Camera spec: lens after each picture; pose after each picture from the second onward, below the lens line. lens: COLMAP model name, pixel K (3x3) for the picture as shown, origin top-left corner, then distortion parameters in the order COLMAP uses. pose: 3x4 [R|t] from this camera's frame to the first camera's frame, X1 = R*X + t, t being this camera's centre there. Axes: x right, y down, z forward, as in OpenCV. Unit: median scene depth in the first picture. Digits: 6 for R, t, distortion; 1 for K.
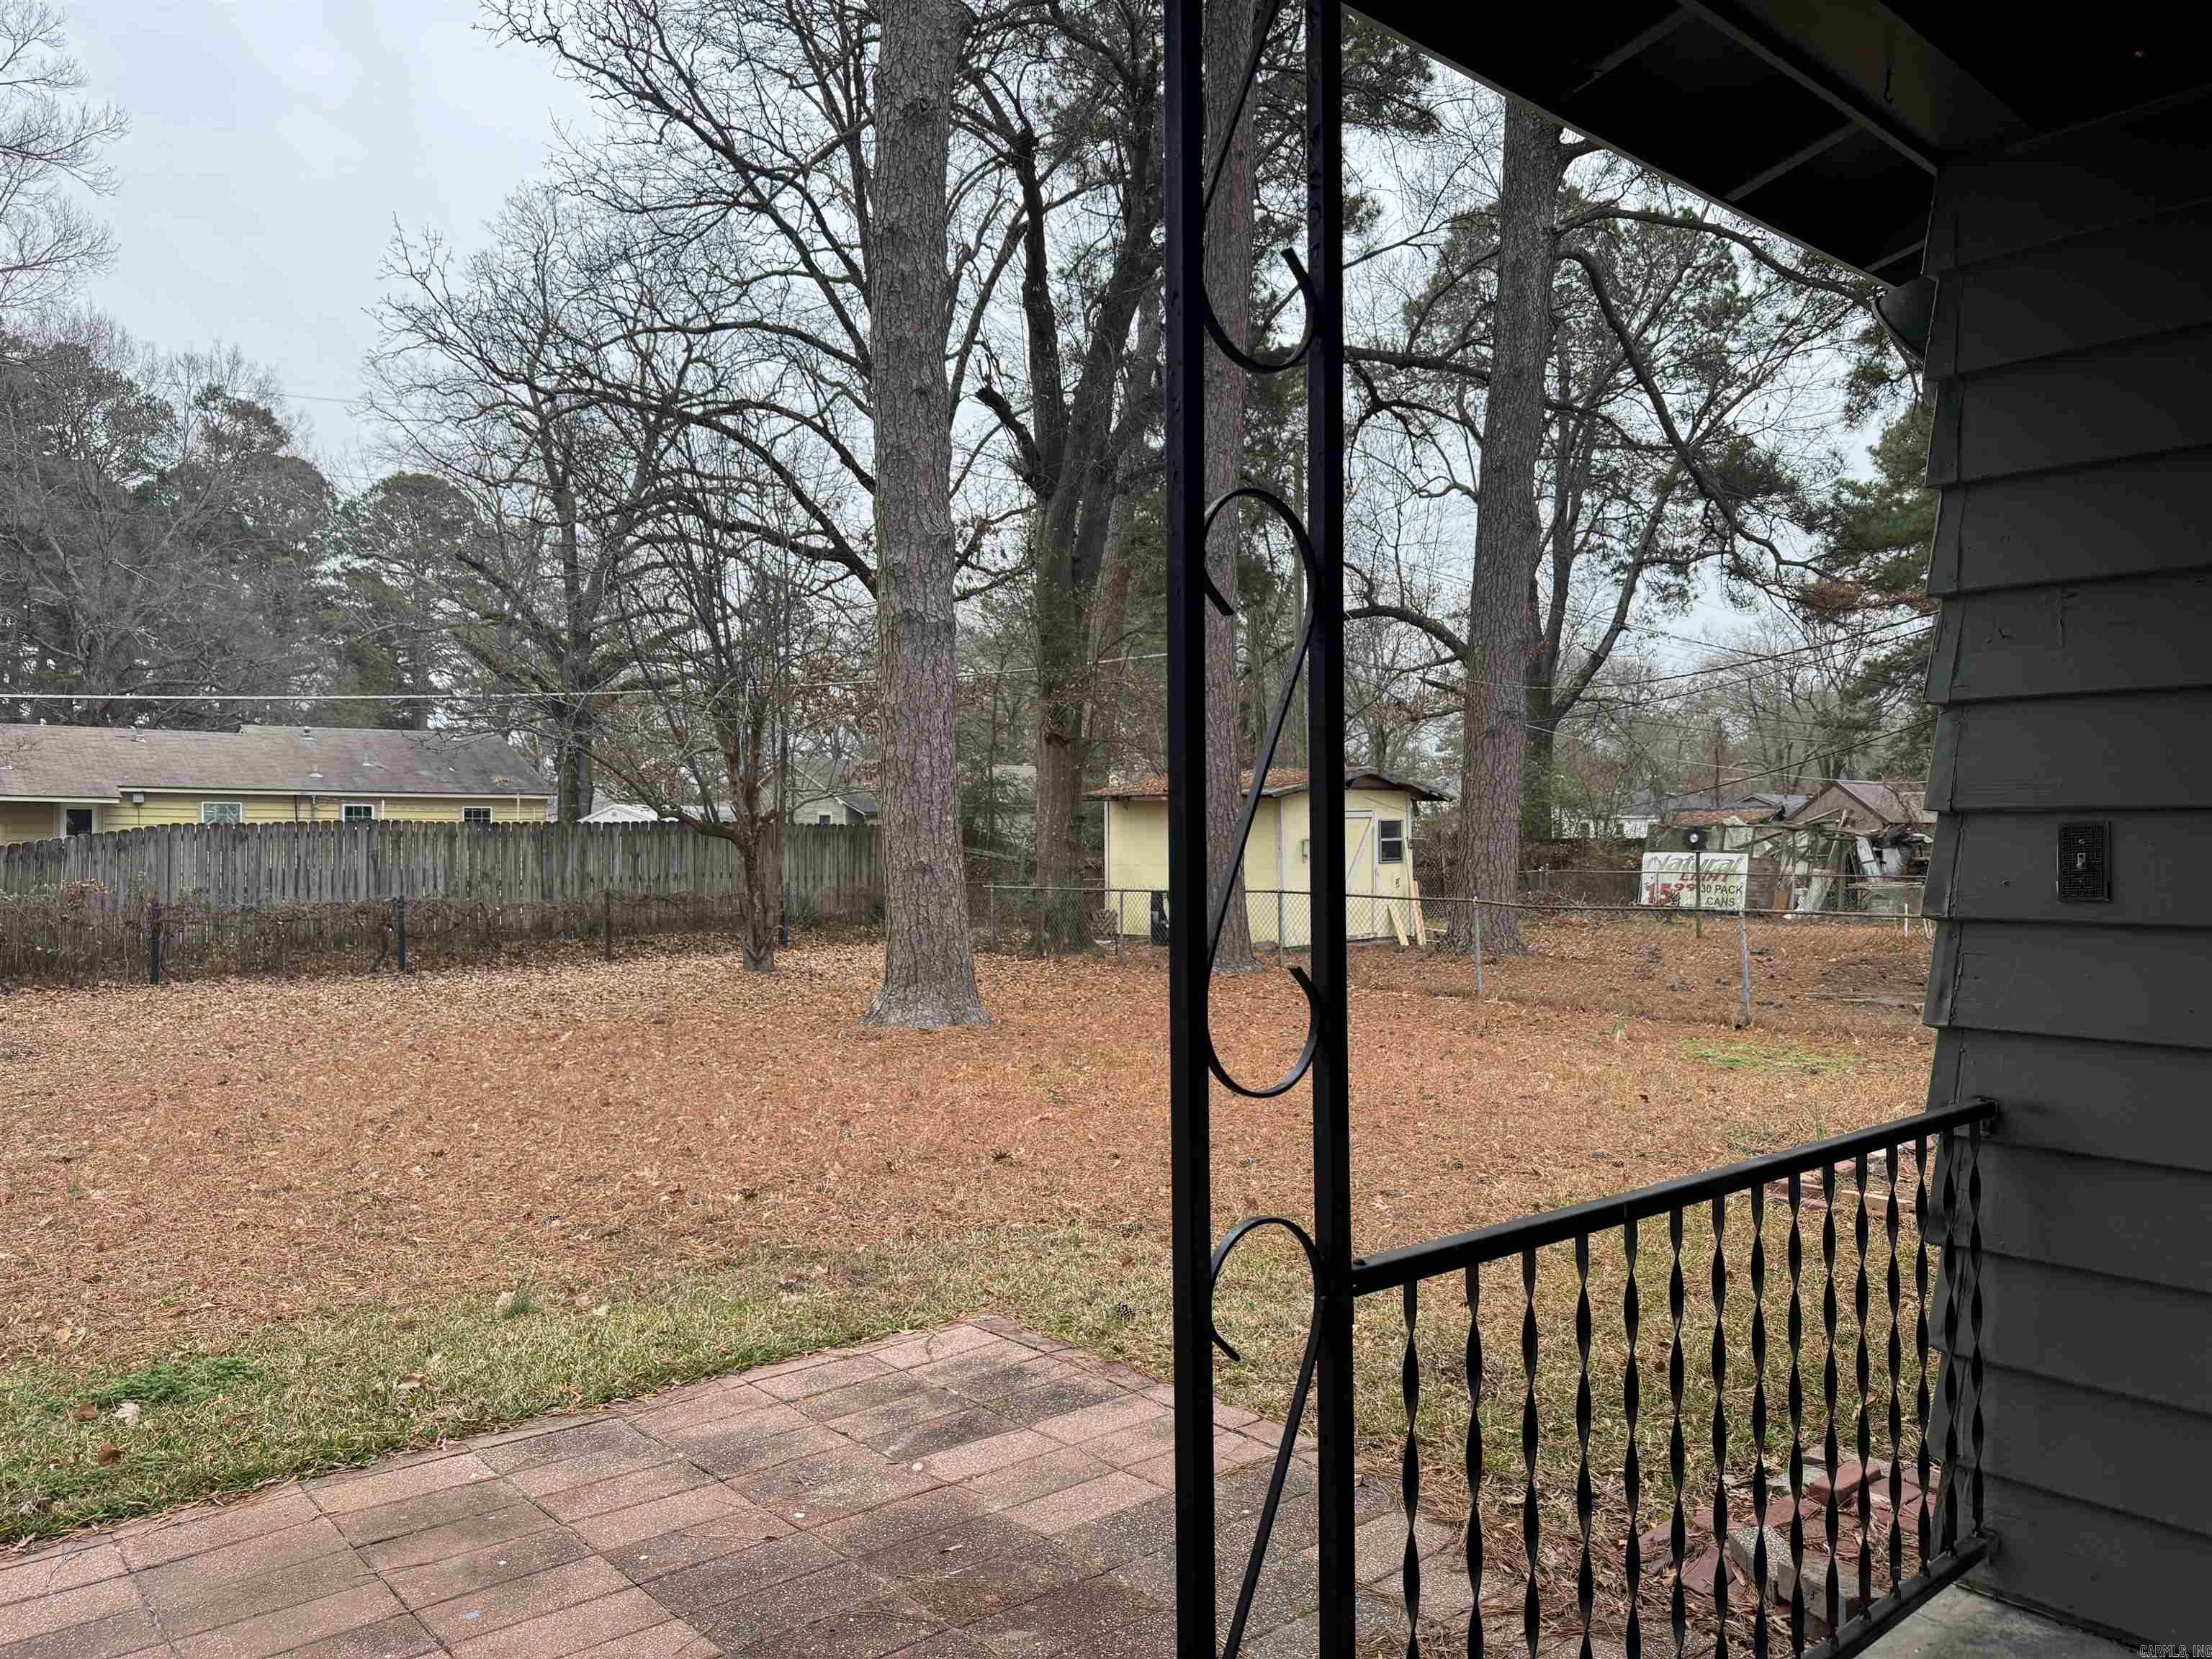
lens RADIAL K [[1568.8, 0, 1112.1], [0, 1568.8, 858.2], [0, 0, 1]] dist [-0.002294, -0.004305]
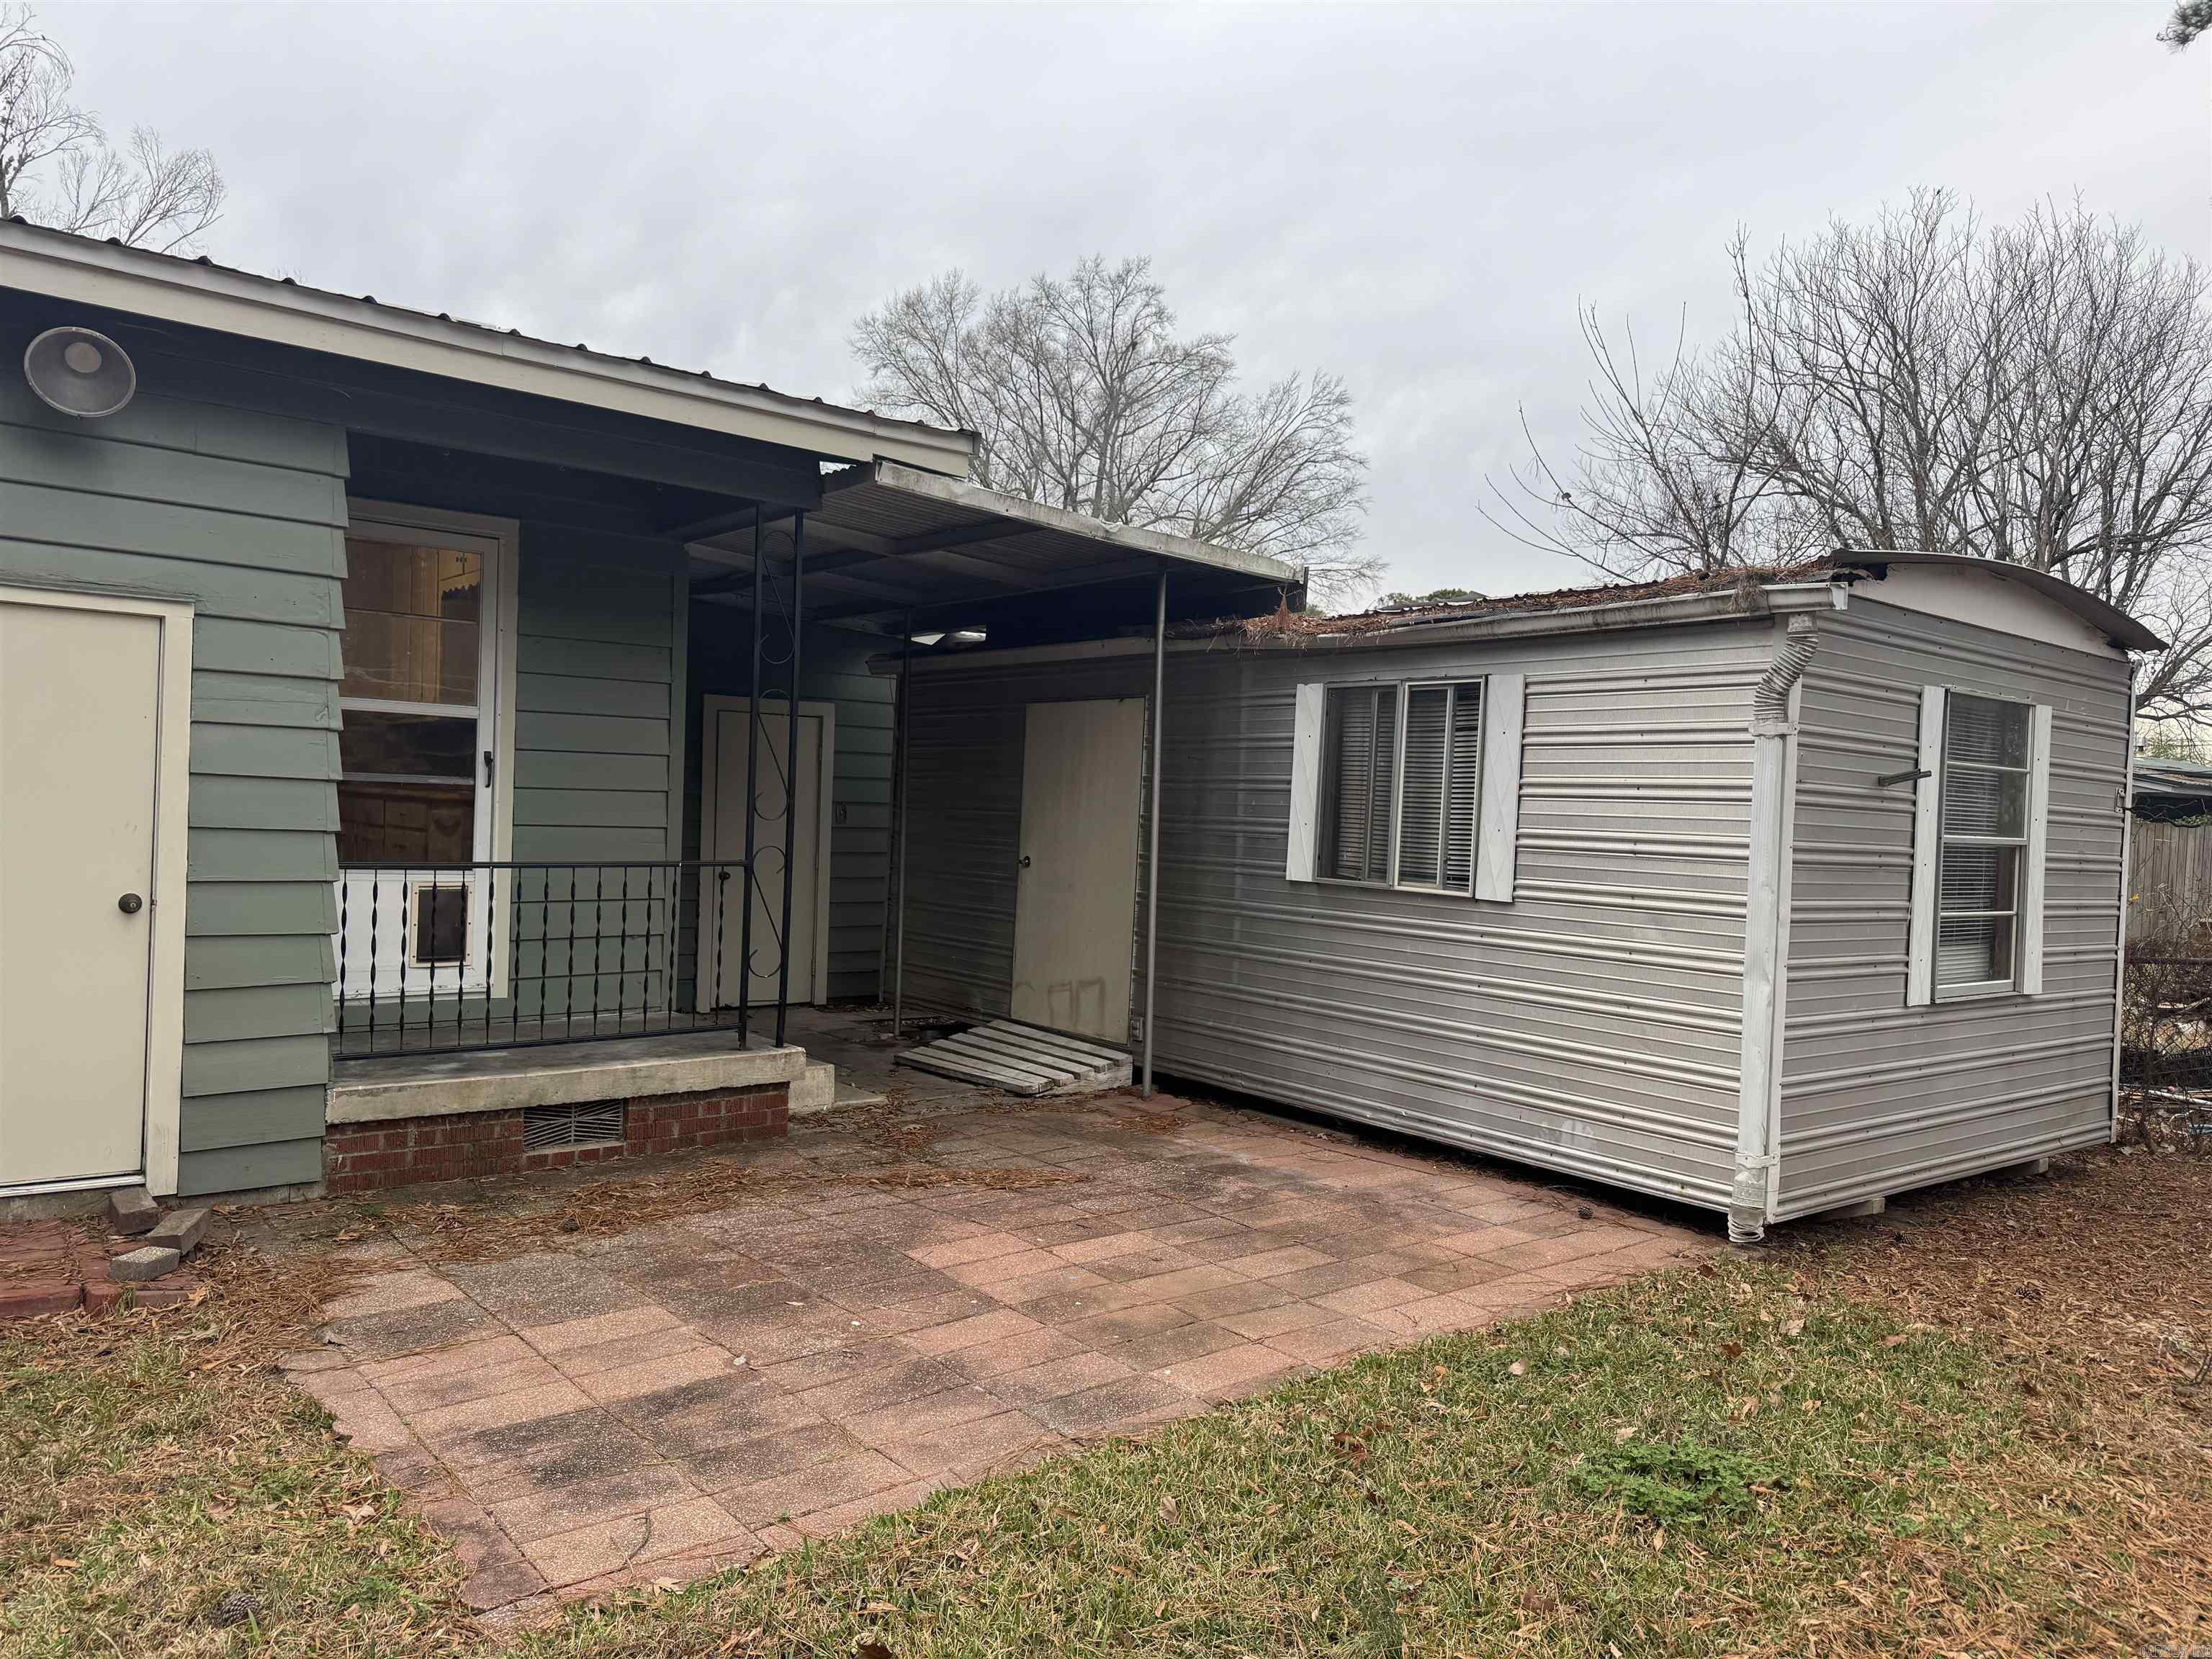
lens RADIAL K [[1539.6, 0, 1087.8], [0, 1539.6, 771.3], [0, 0, 1]] dist [0.201227, -0.245658]
pose [[-0.998388, -0.028233, 0.049247, -0.332696], [-0.028448, 0.999589, -0.003668, 0.003068], [-0.049123, -0.005063, -0.998780, 1.725229]]
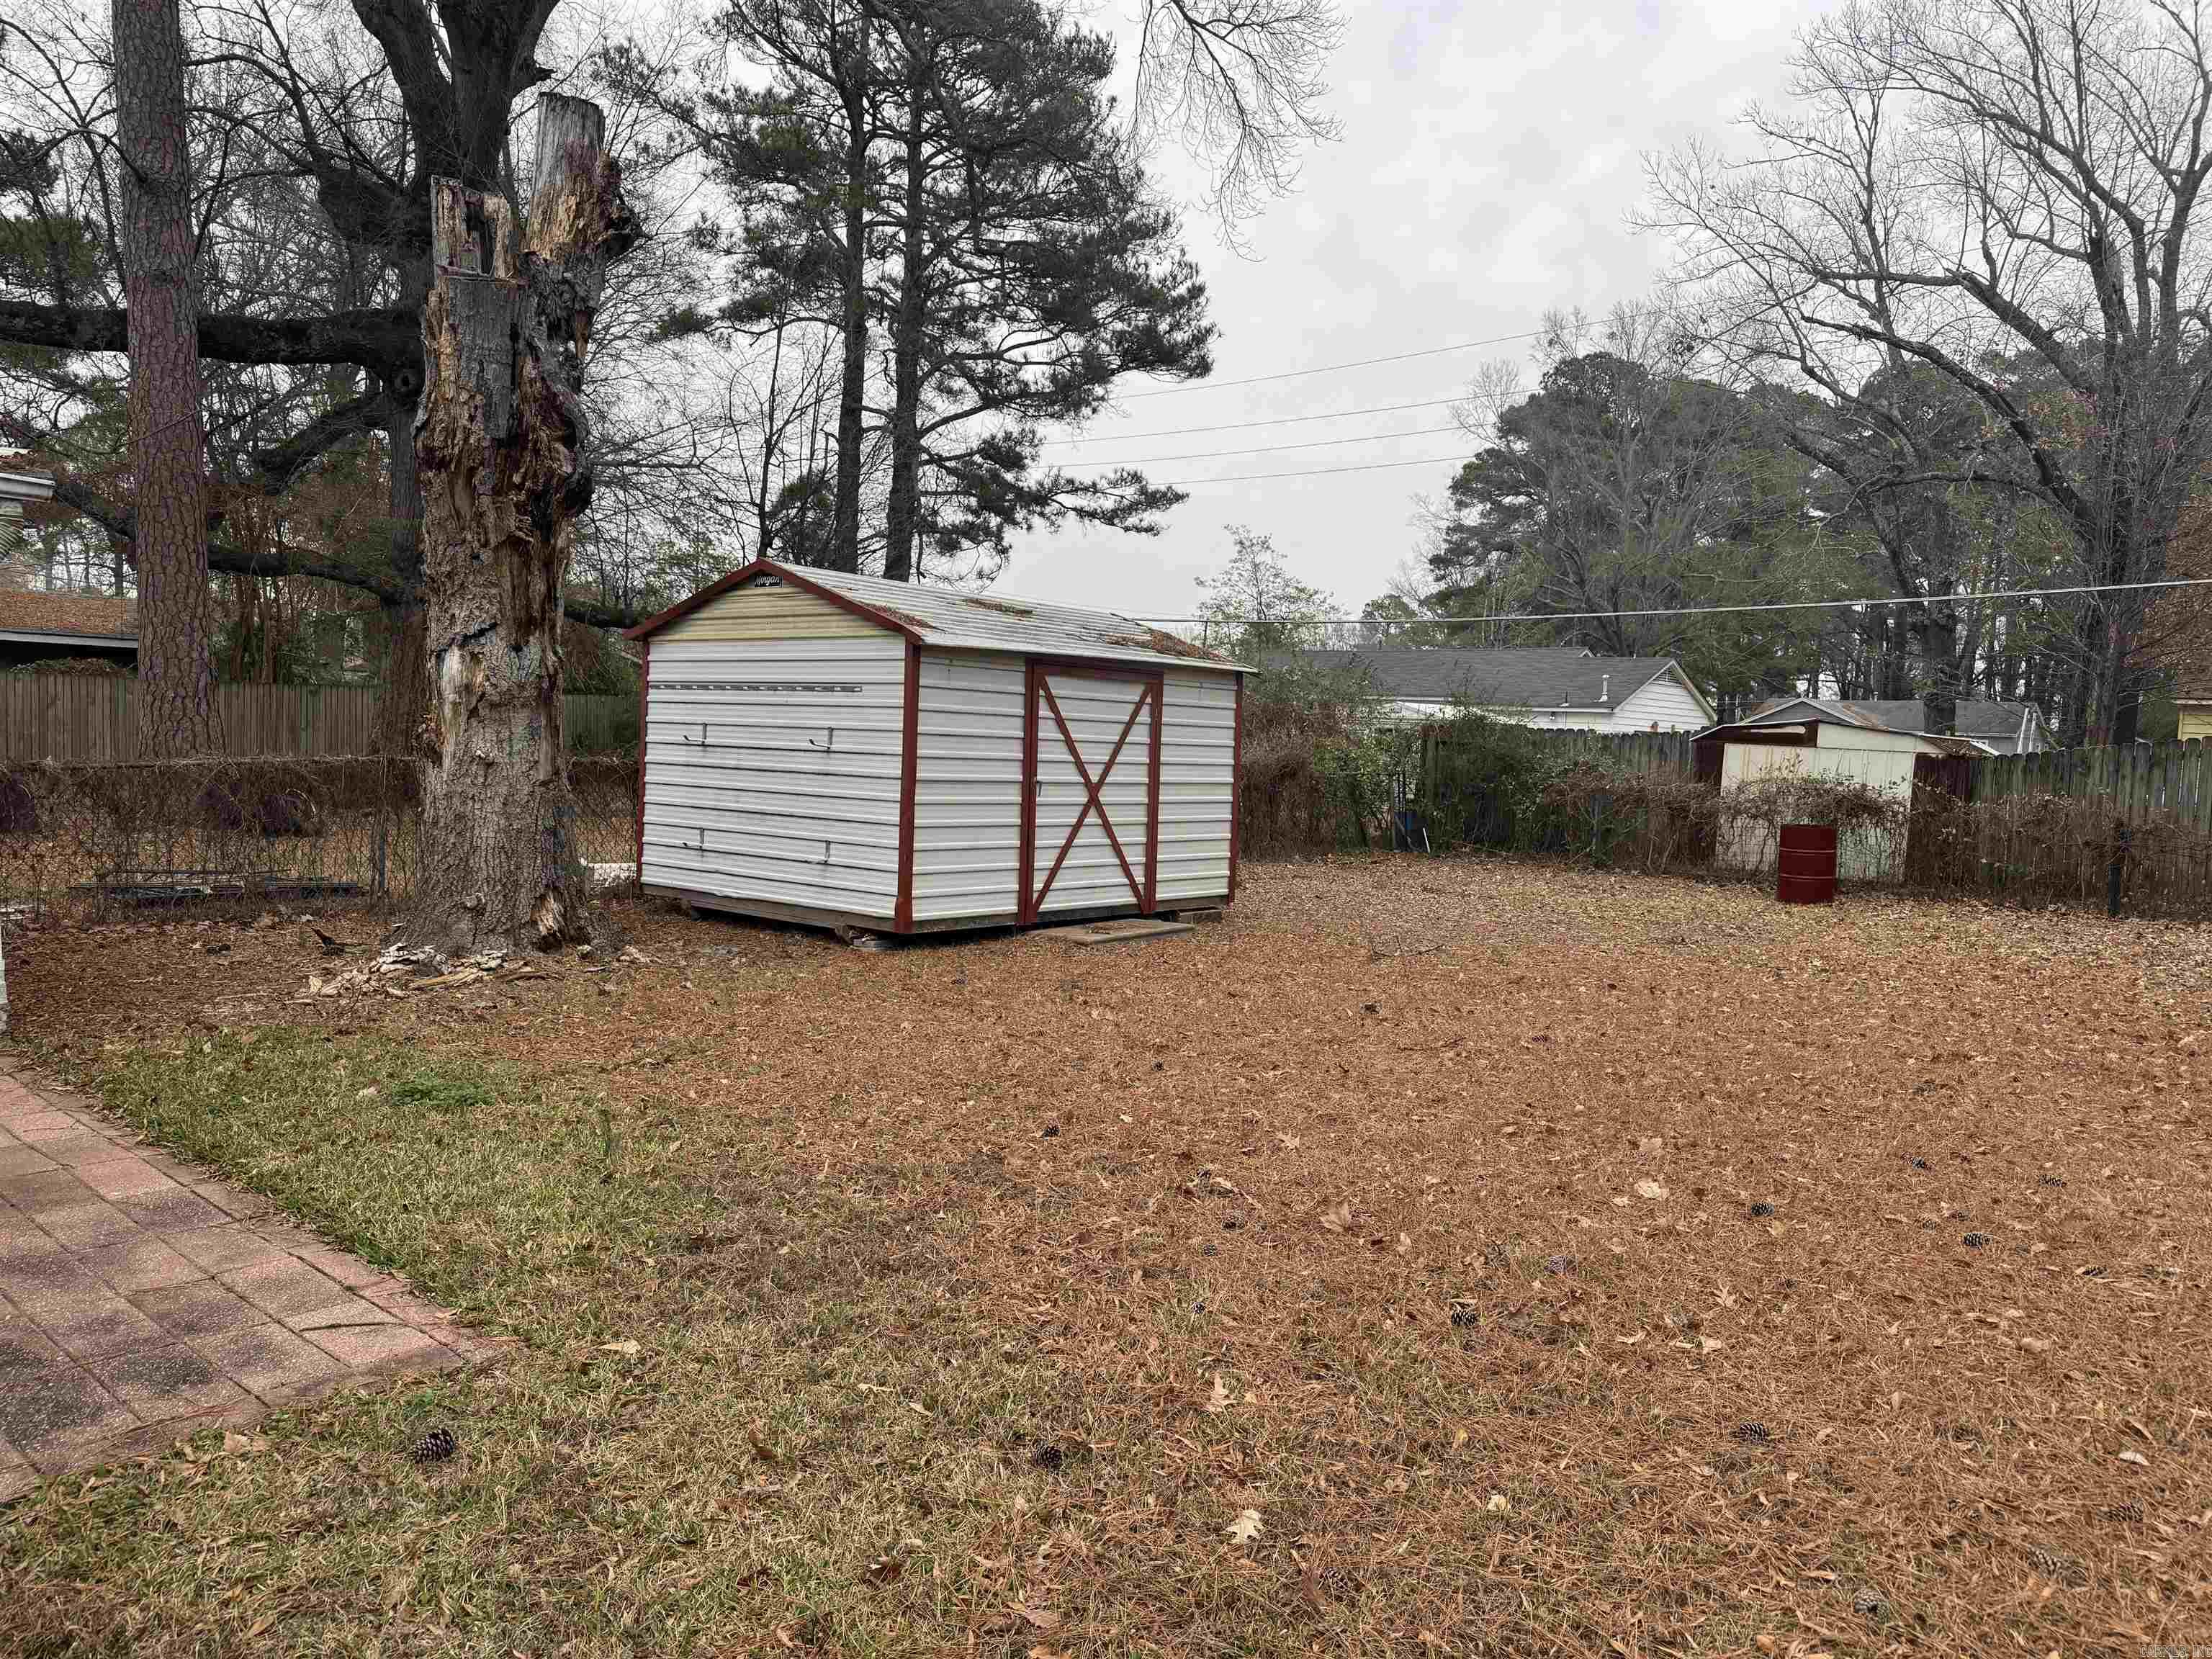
lens RADIAL K [[1568.8, 0, 1112.1], [0, 1568.8, 858.2], [0, 0, 1]] dist [-0.002294, -0.004305]
pose [[0.132789, 0.090464, -0.987007, 0.668574], [-0.052053, 0.995088, 0.084201, 0.015079], [0.989776, 0.040196, 0.136846, 1.310517]]
